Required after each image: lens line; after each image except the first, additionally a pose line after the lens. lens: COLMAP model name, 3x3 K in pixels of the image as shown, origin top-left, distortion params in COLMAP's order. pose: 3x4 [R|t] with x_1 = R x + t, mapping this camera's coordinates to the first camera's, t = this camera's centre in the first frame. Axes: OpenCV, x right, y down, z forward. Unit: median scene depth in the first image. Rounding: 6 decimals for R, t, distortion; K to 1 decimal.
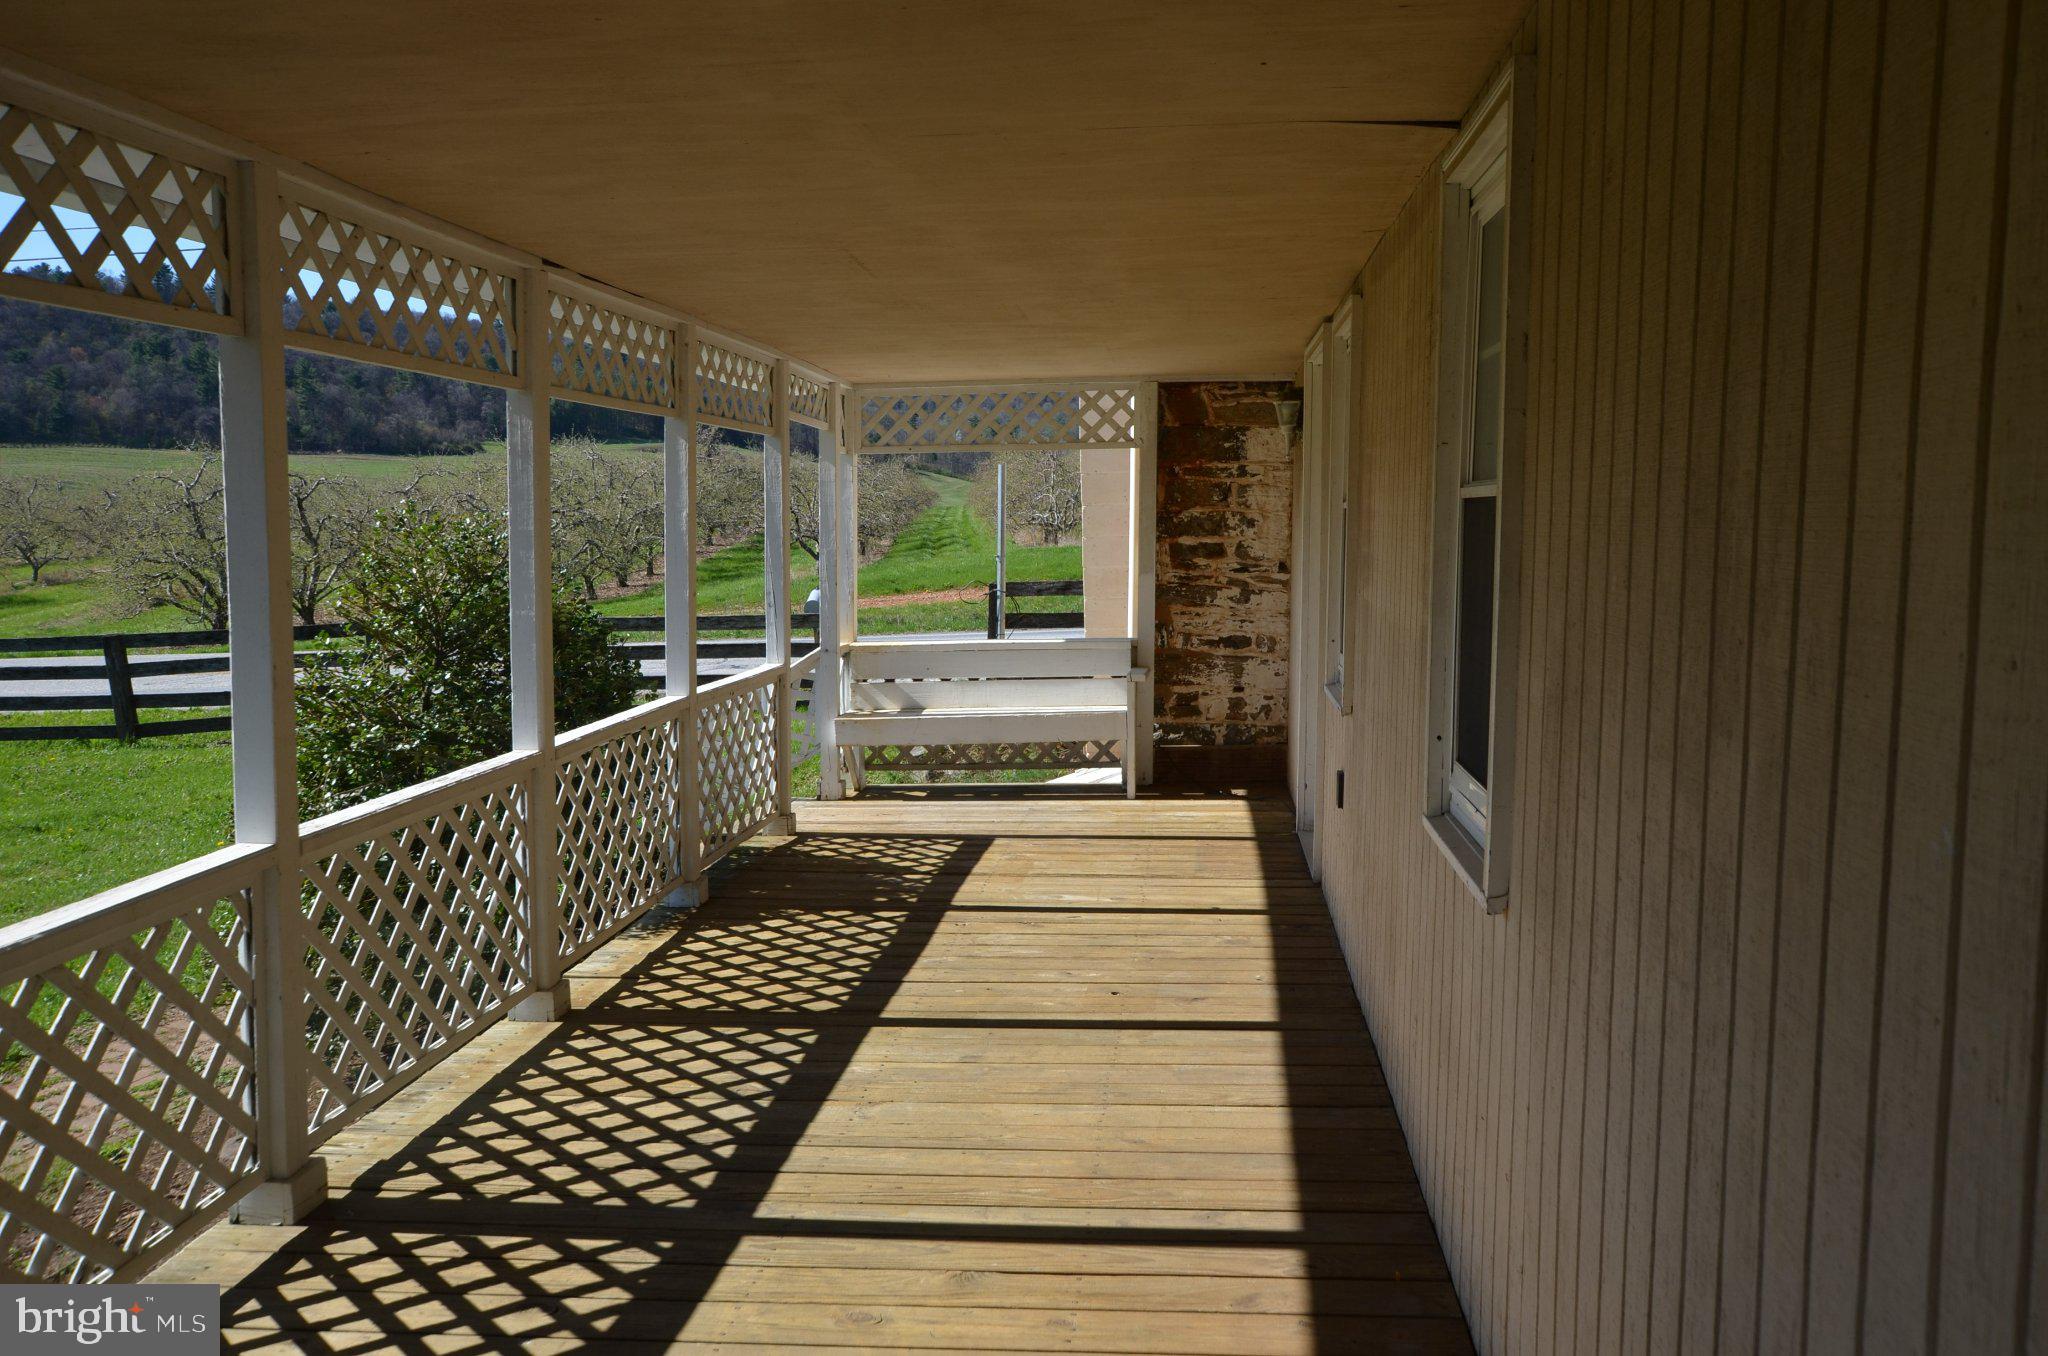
lens RADIAL K [[1611.7, 0, 1026.3], [0, 1611.7, 671.2], [0, 0, 1]] dist [0.012256, 0.019743]
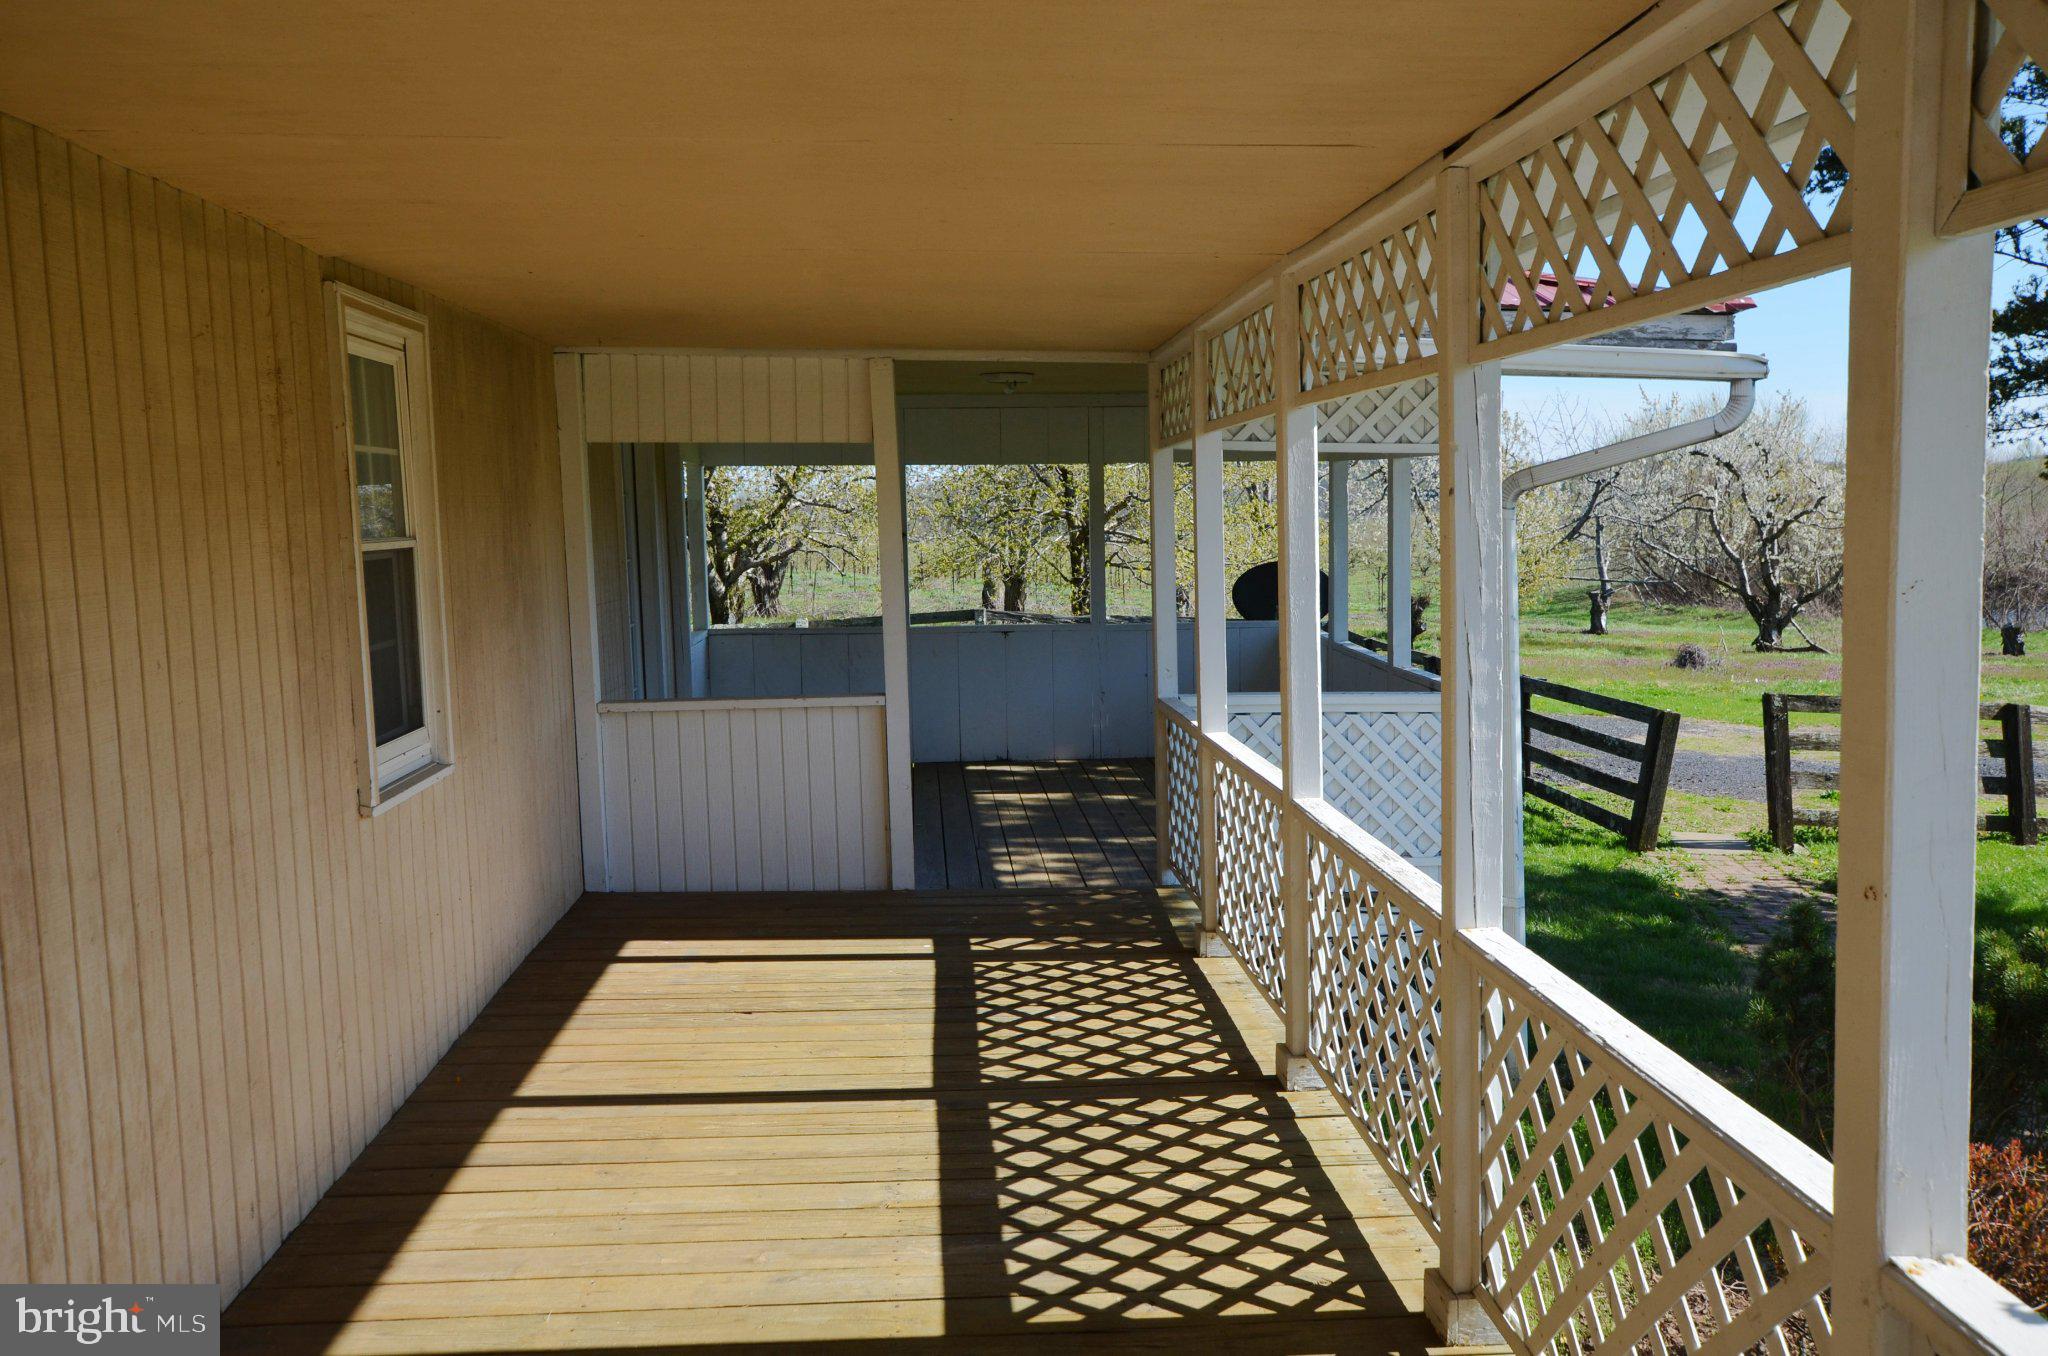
lens RADIAL K [[1674.4, 0, 1017.3], [0, 1674.4, 681.5], [0, 0, 1]] dist [-0.001336, 0.008548]
pose [[-0.986428, 0.034549, -0.160520, -0.030468], [0.001998, 0.980066, 0.198665, -0.230782], [0.164184, 0.195648, -0.966833, 2.072312]]
